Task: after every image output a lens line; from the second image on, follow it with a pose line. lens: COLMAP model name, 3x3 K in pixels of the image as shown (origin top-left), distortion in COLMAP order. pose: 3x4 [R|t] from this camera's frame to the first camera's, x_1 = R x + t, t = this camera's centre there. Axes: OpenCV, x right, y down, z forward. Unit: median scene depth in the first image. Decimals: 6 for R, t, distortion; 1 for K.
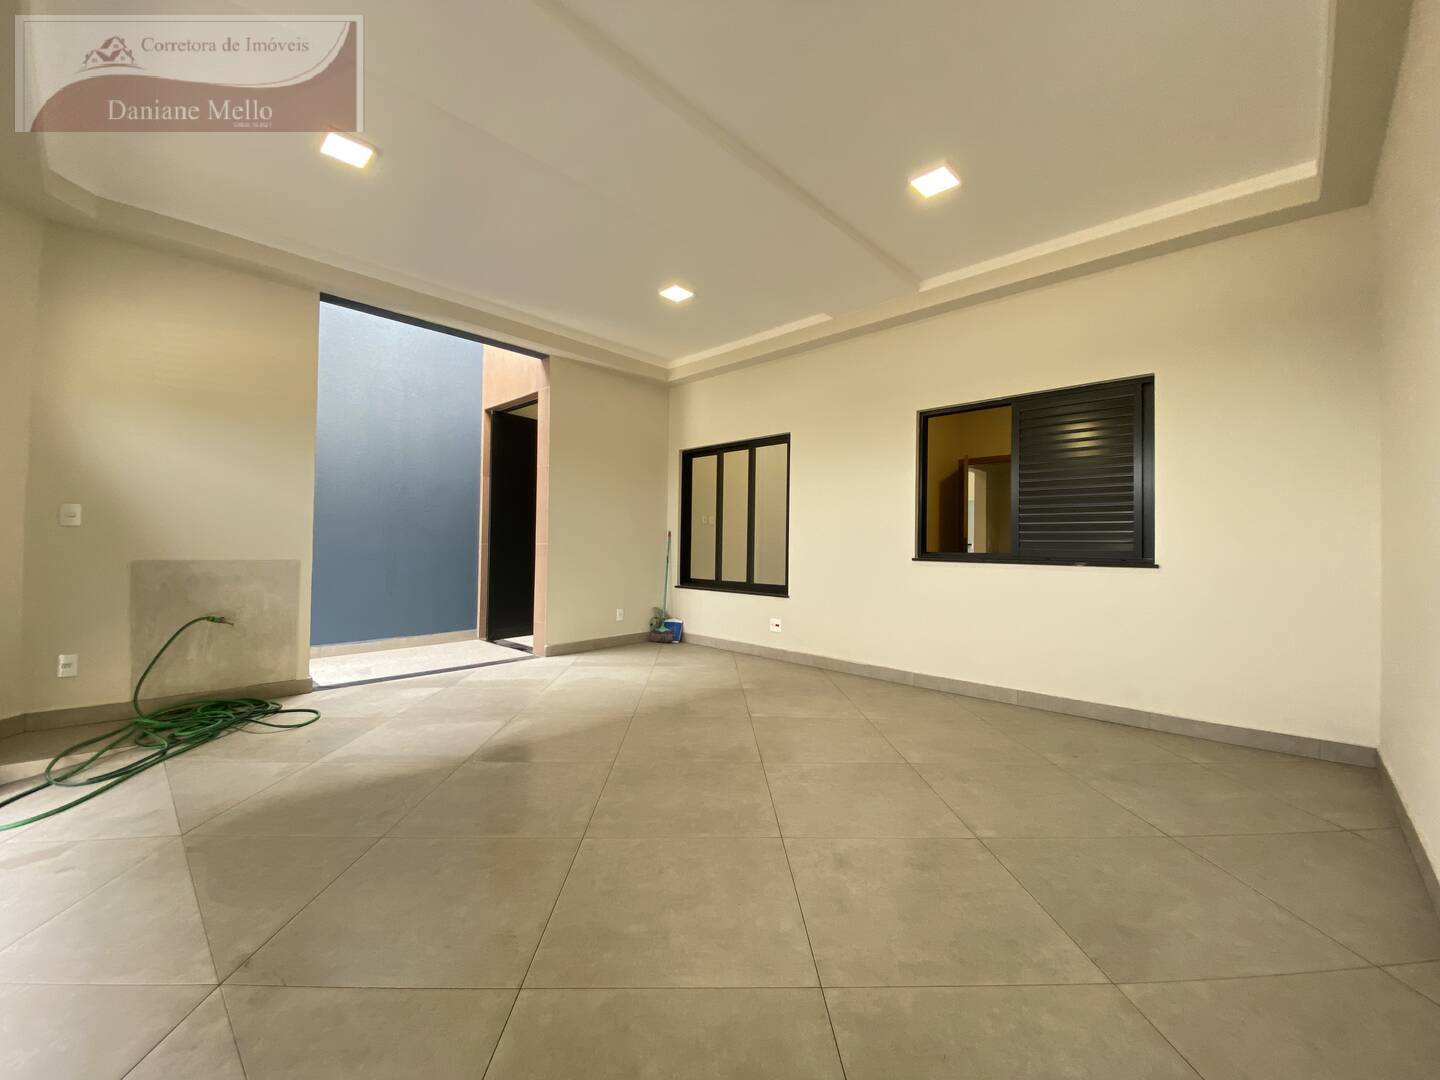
lens RADIAL K [[585.6, 0, 720.1], [0, 585.6, 534.1], [0, 0, 1]] dist [-0.008652, -0.007629]
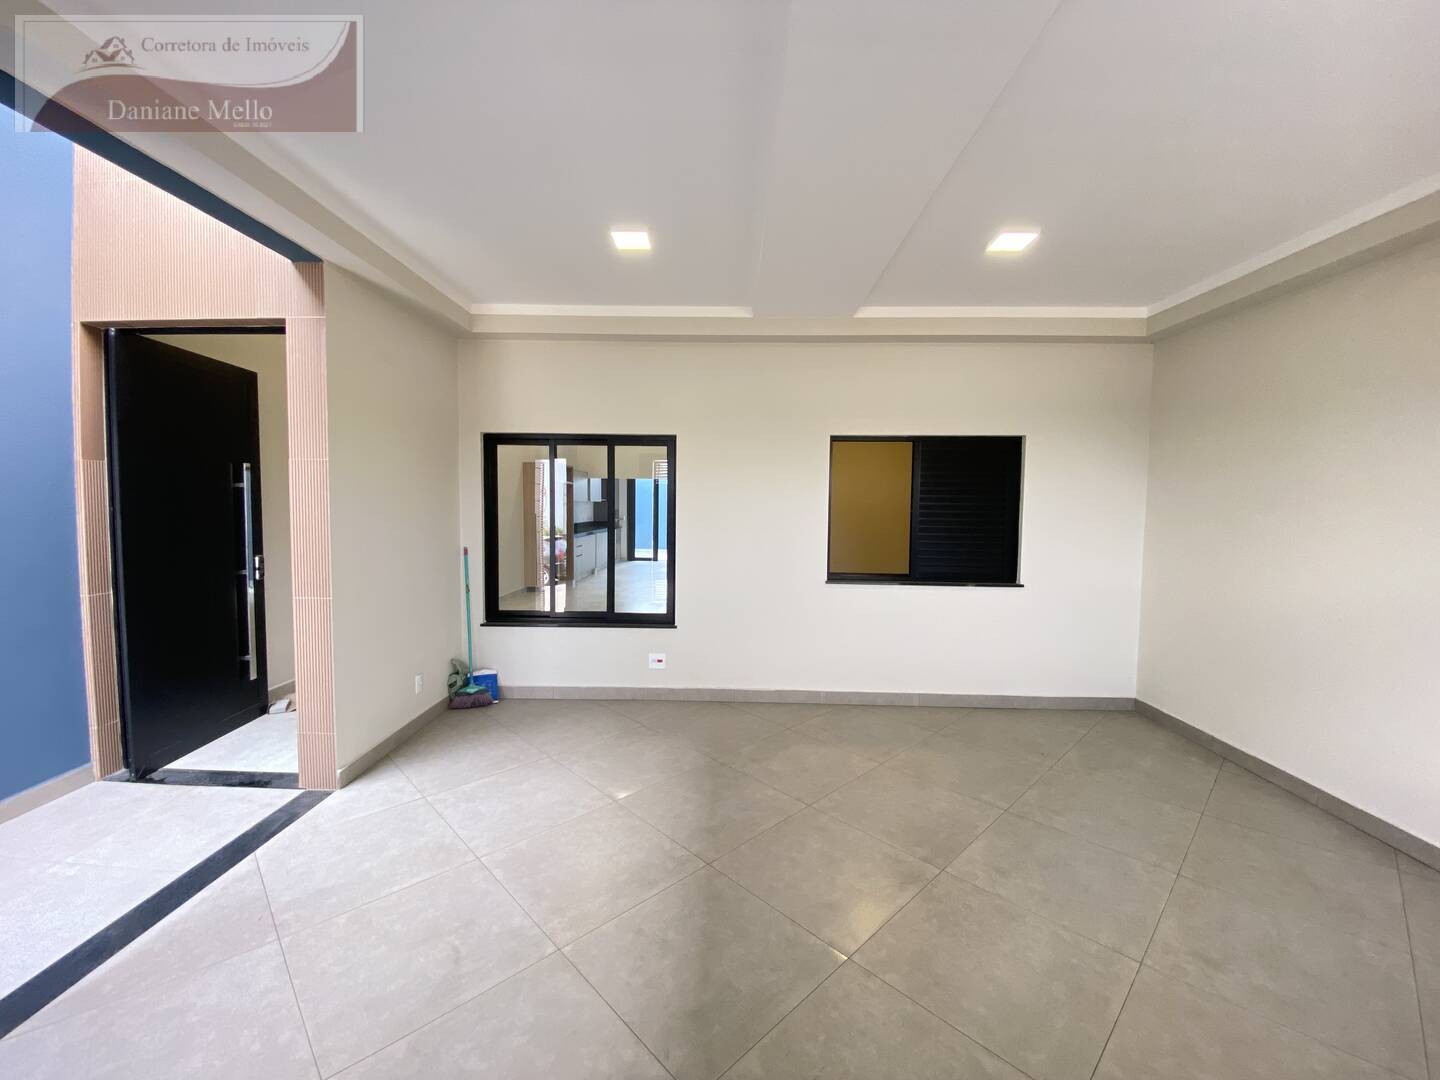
lens RADIAL K [[585.6, 0, 772.1], [0, 585.6, 531.7], [0, 0, 1]] dist [-0.008652, -0.007629]
pose [[0.729003, -0.029352, 0.683881, -0.319865], [-0.016562, 0.998031, 0.060489, -0.077874], [-0.684310, -0.055423, 0.727082, 0.253655]]
